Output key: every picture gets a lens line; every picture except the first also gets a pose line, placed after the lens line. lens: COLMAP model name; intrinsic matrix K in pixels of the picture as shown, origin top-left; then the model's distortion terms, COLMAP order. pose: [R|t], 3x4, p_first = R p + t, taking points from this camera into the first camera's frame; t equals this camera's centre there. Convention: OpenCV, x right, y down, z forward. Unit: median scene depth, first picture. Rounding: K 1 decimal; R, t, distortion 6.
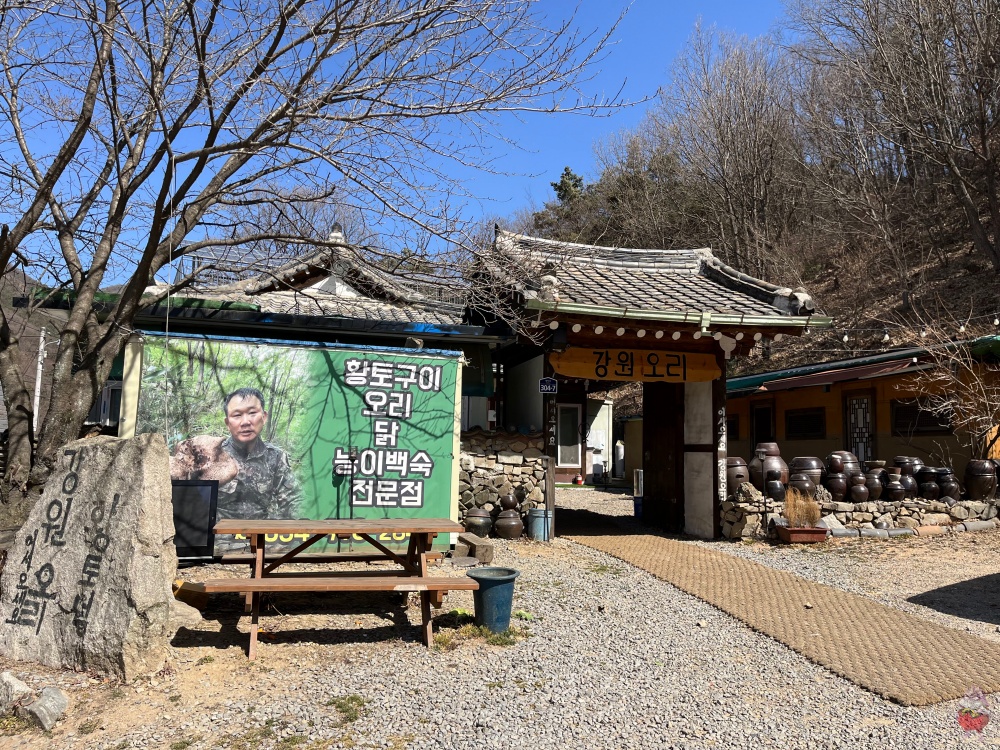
lens RADIAL K [[747.6, 0, 501.8], [0, 747.6, 380.5], [0, 0, 1]] dist [0.069652, -0.077954]
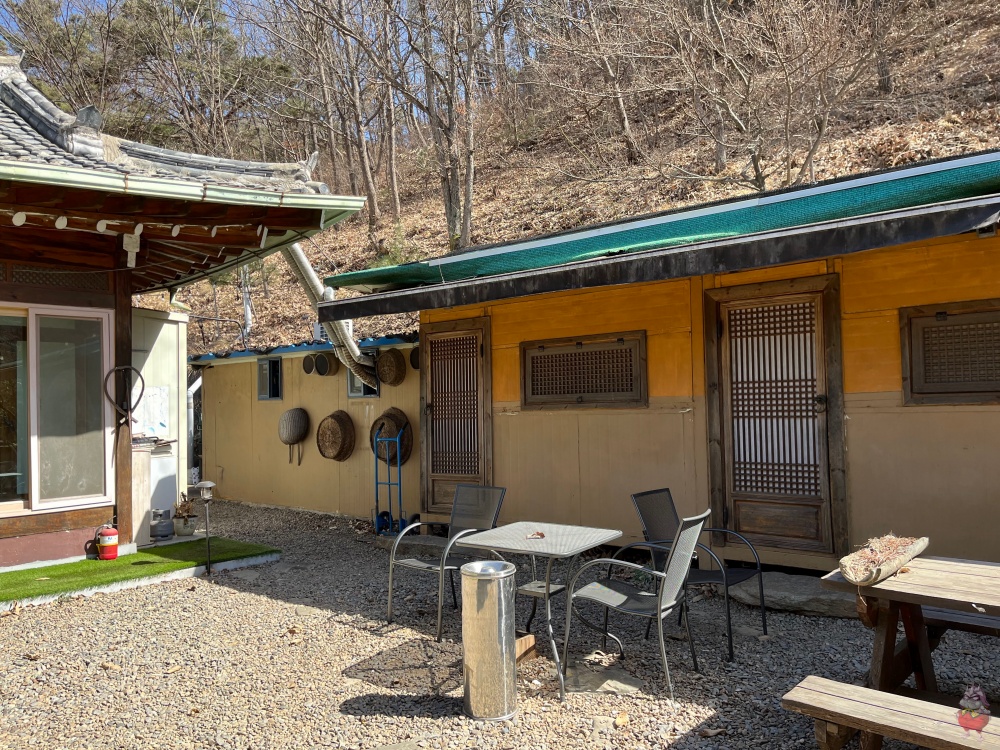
lens RADIAL K [[755.9, 0, 500.0], [0, 755.9, 375.0], [0, 0, 1]] dist [0.074867, -0.104648]
pose [[0.819733, -0.013038, 0.572598, 0.052599], [-0.018200, 0.998643, 0.048794, 0.040766], [-0.572457, -0.050419, 0.818383, 0.625698]]
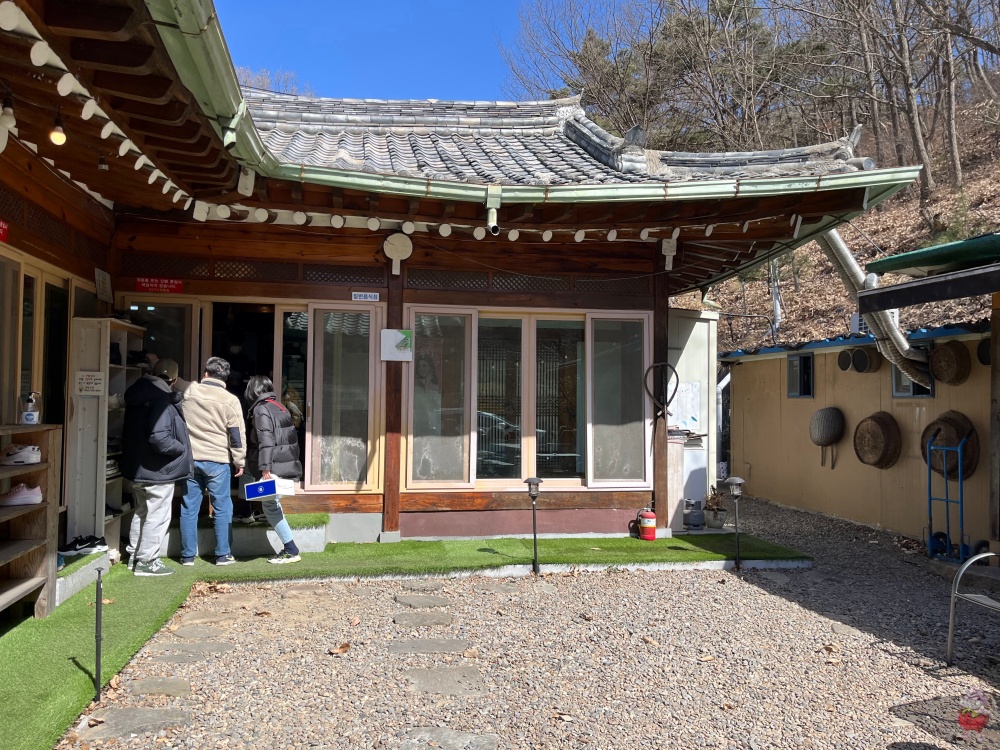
lens RADIAL K [[747.6, 0, 501.8], [0, 747.6, 380.5], [0, 0, 1]] dist [0.069652, -0.077954]
pose [[0.998588, -0.007045, -0.052650, 0.052847], [0.010267, 0.998074, 0.061175, 0.042117], [0.052118, -0.061630, 0.996737, 0.636990]]
